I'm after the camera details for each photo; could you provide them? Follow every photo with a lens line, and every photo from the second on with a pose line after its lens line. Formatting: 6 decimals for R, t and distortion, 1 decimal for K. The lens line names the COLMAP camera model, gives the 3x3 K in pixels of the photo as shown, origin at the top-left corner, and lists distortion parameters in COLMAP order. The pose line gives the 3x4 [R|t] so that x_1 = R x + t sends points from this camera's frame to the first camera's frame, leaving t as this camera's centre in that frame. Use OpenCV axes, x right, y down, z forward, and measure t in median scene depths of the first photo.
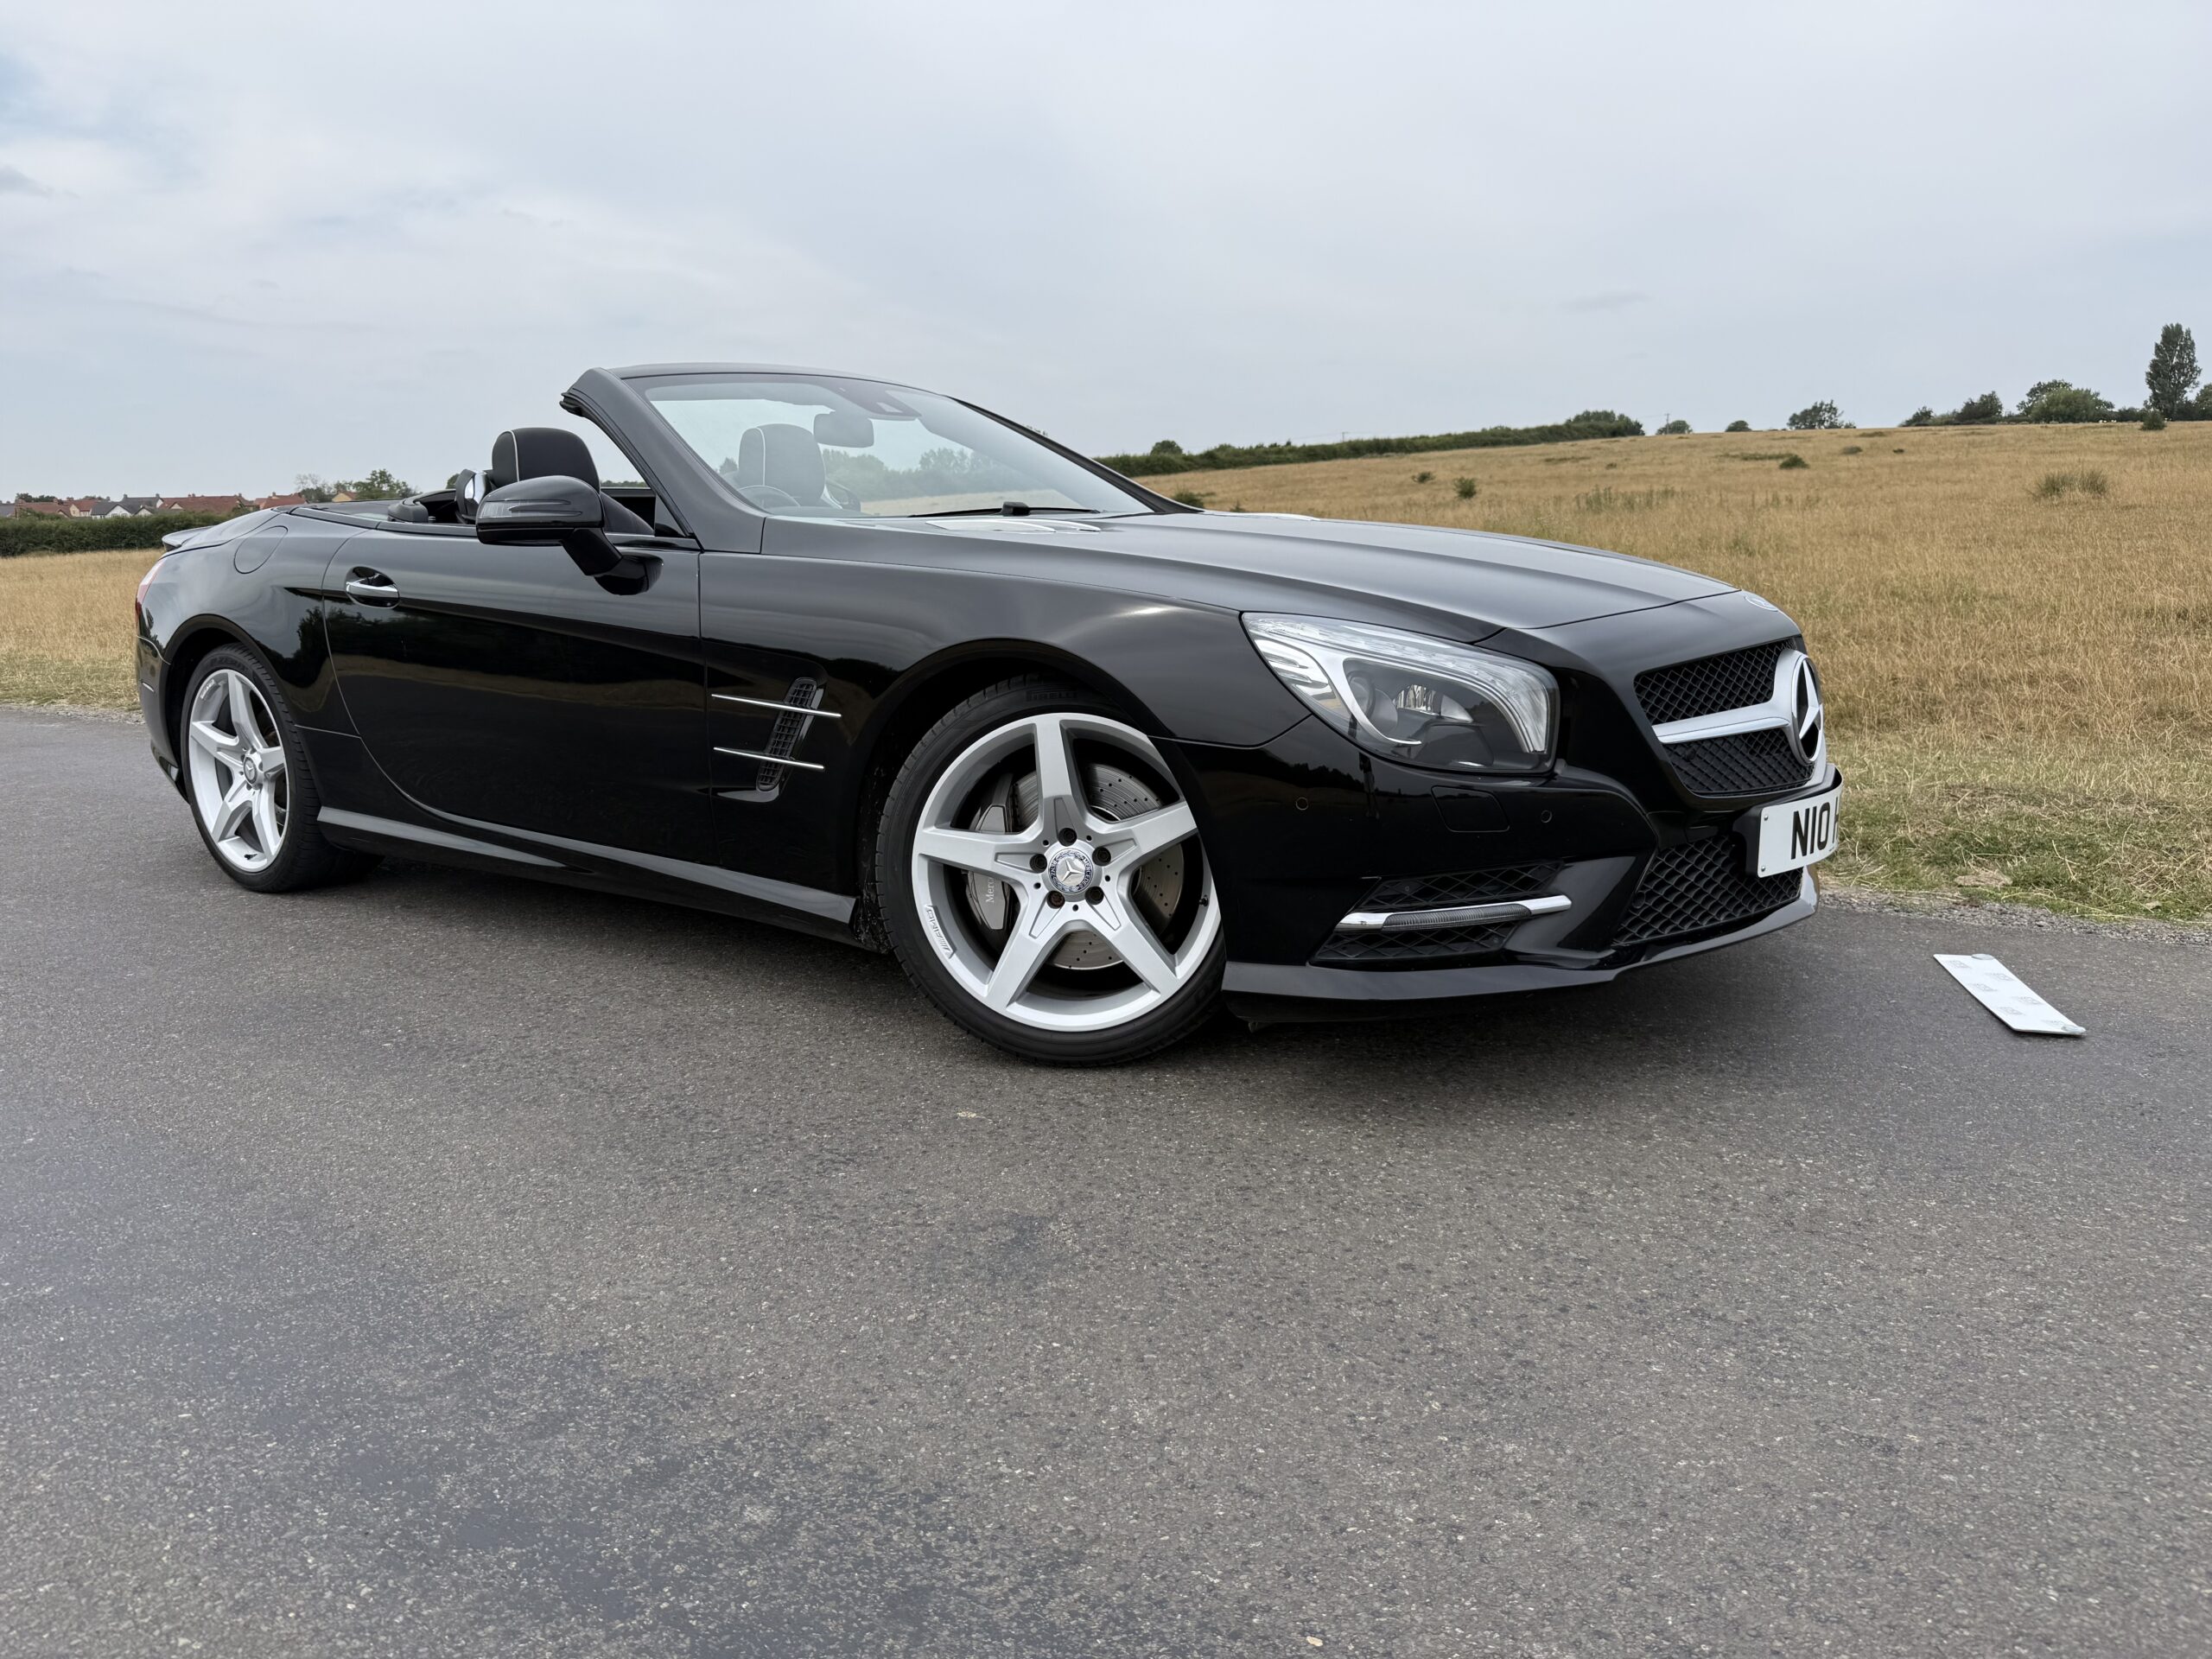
lens RADIAL K [[1565.3, 0, 1092.7], [0, 1565.3, 829.8], [0, 0, 1]] dist [-0.004418, -0.007343]
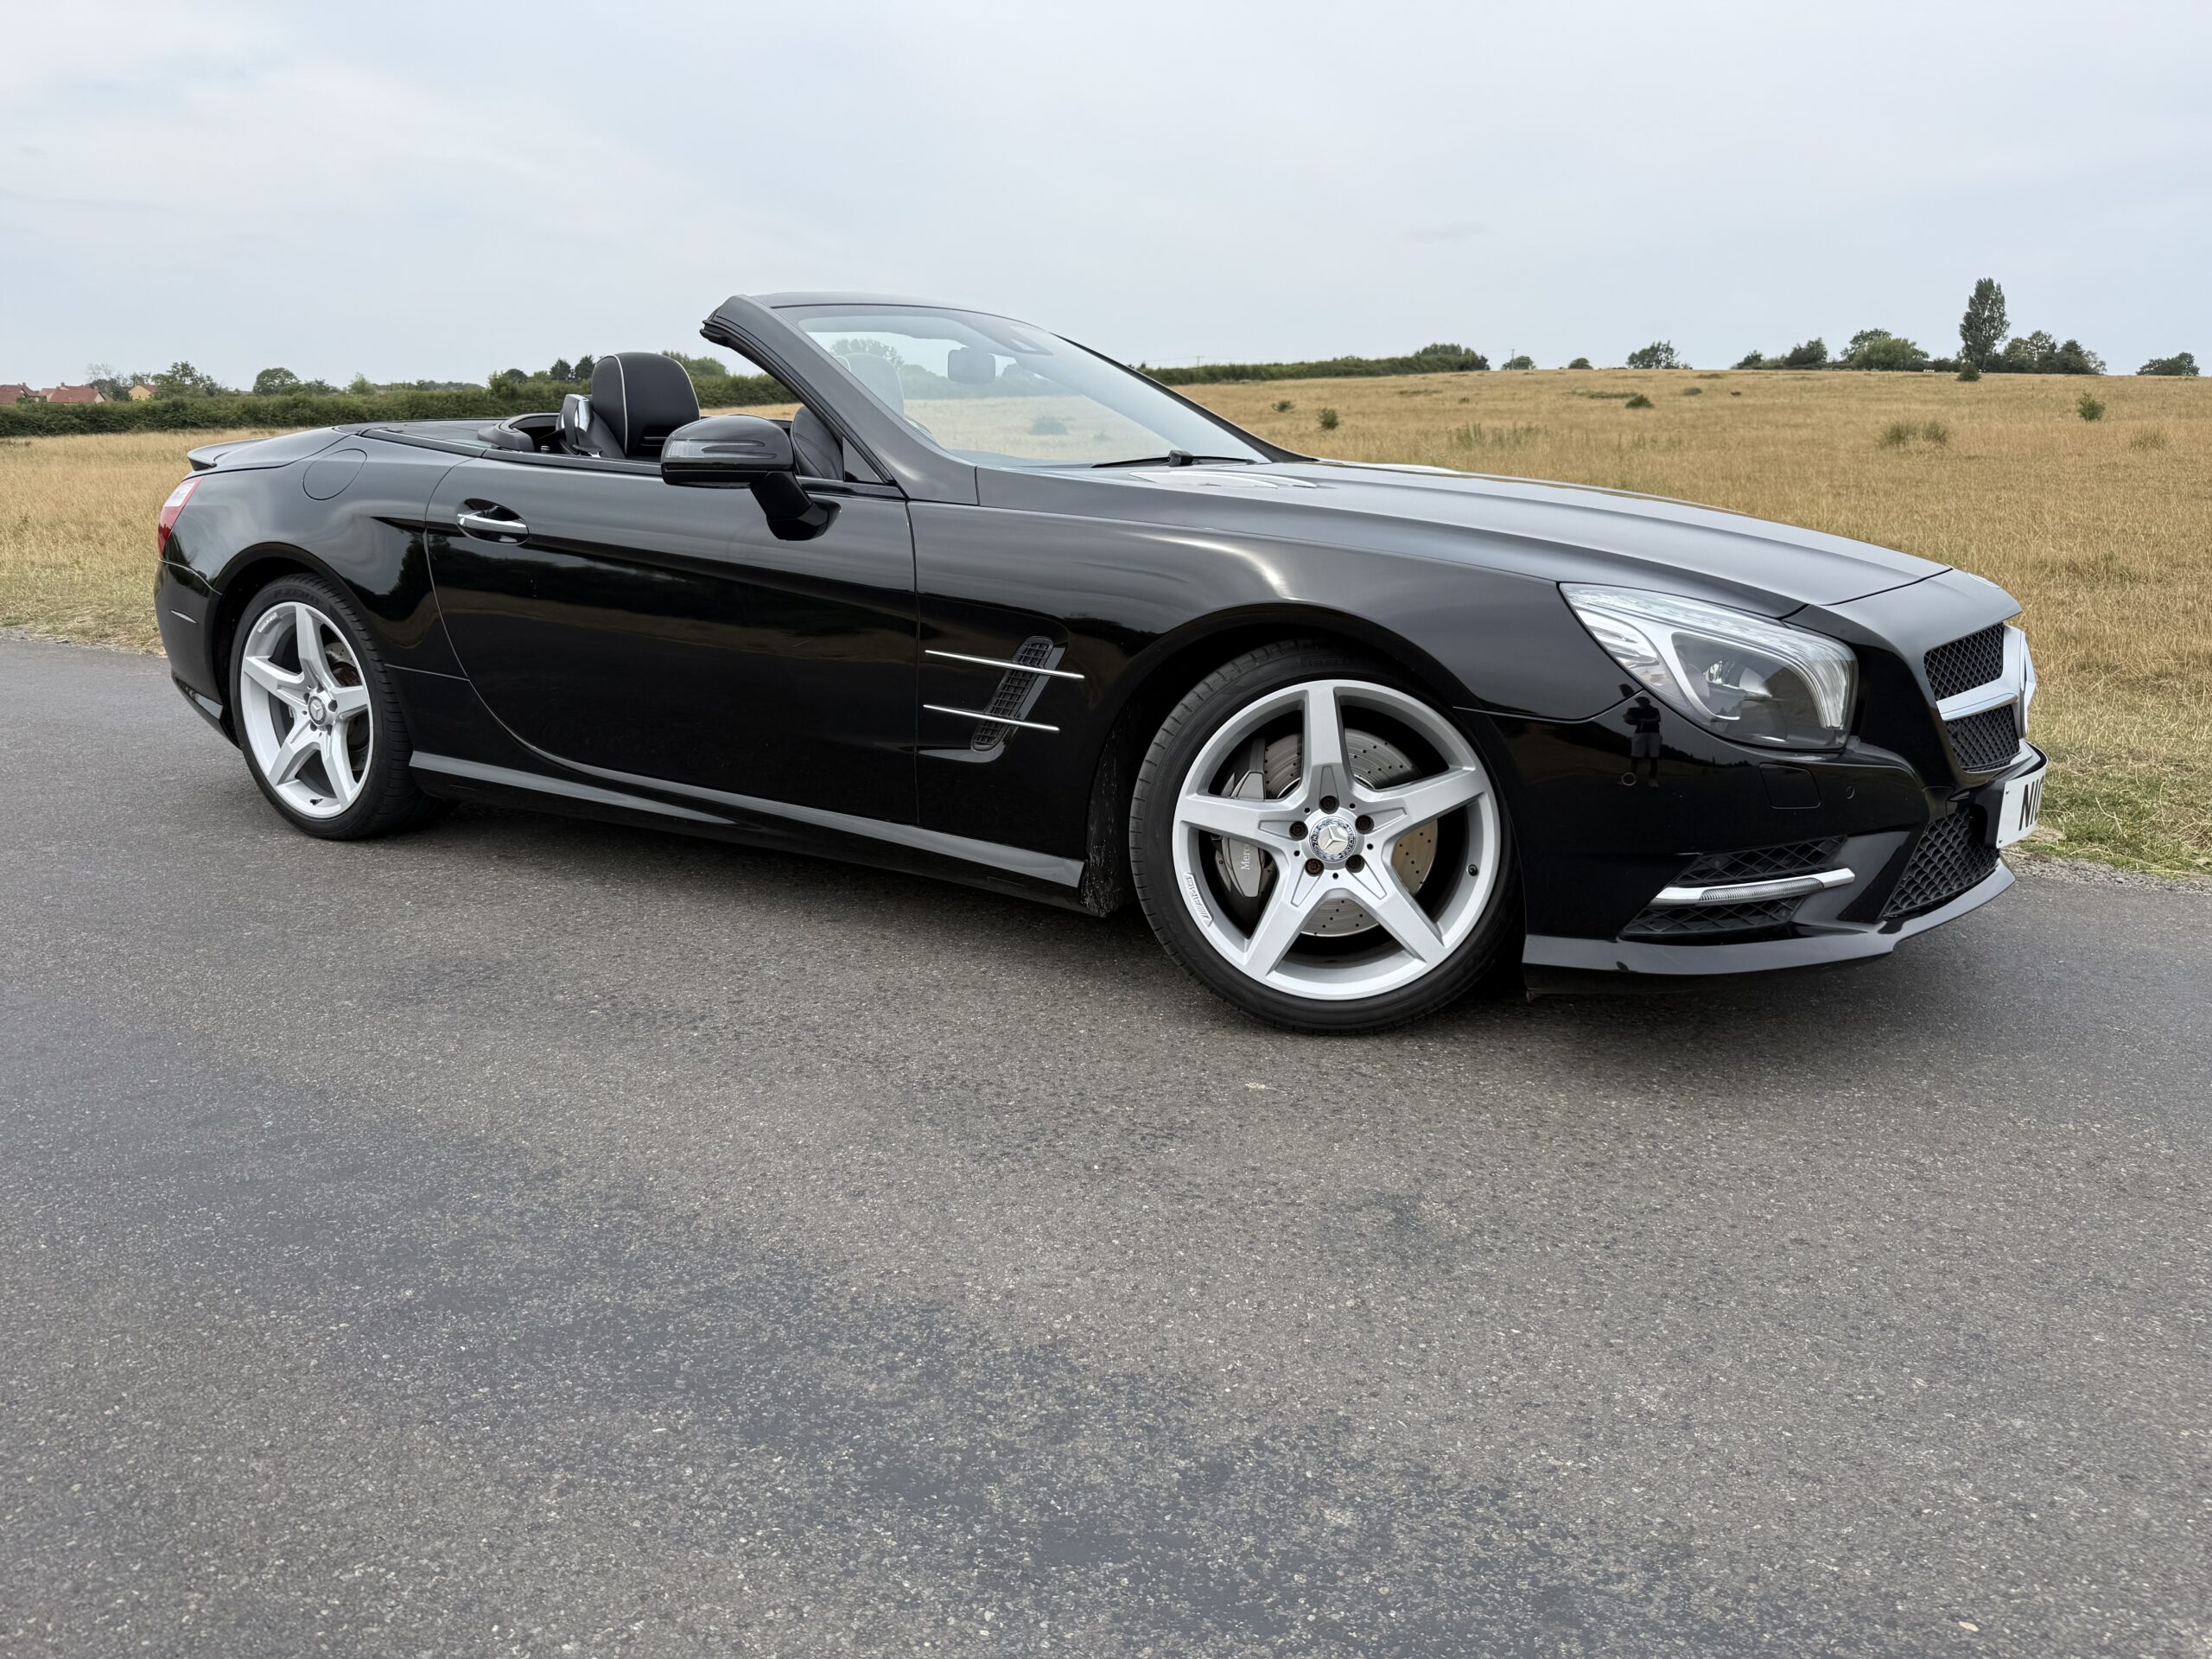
lens RADIAL K [[1565.3, 0, 1092.7], [0, 1565.3, 829.8], [0, 0, 1]] dist [-0.004418, -0.007343]
pose [[0.995605, 0.004484, 0.093541, -0.255456], [-0.008945, 0.998839, 0.047329, -0.024574], [-0.093220, -0.047958, 0.994490, 0.025250]]
